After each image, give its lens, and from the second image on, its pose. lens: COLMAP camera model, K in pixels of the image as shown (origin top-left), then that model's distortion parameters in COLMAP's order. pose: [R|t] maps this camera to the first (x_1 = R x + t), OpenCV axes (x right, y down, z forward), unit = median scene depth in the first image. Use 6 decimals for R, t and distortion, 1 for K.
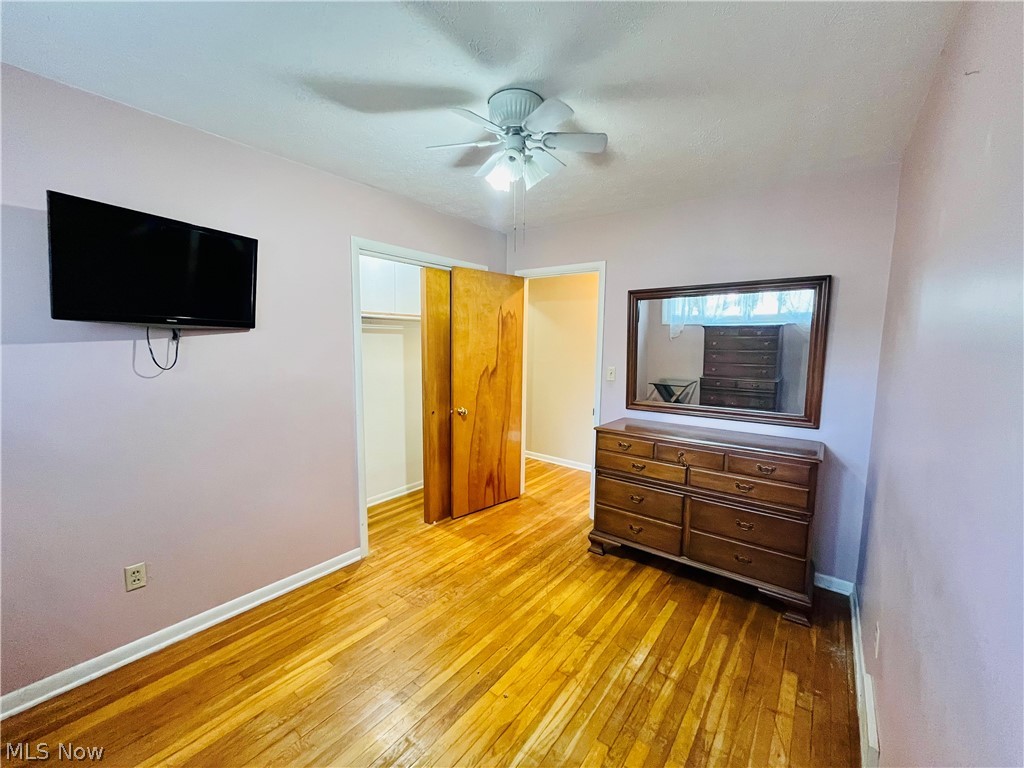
lens RADIAL K [[412.1, 0, 509.6], [0, 412.1, 385.3], [0, 0, 1]] dist [-0.002481, -0.000364]
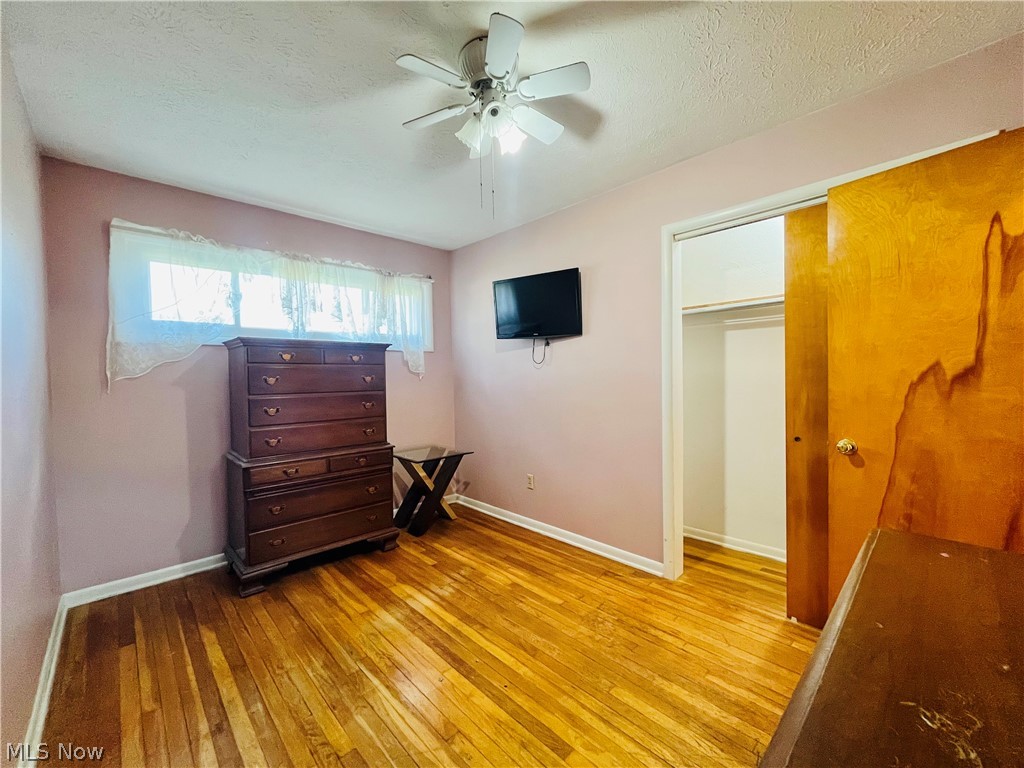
lens RADIAL K [[412.1, 0, 509.6], [0, 412.1, 385.3], [0, 0, 1]] dist [-0.002481, -0.000364]
pose [[-0.144467, 0.014027, -0.989410, 0.662748], [-0.092597, 0.995320, 0.027631, 0.012472], [0.985168, 0.095608, -0.142492, 0.883345]]
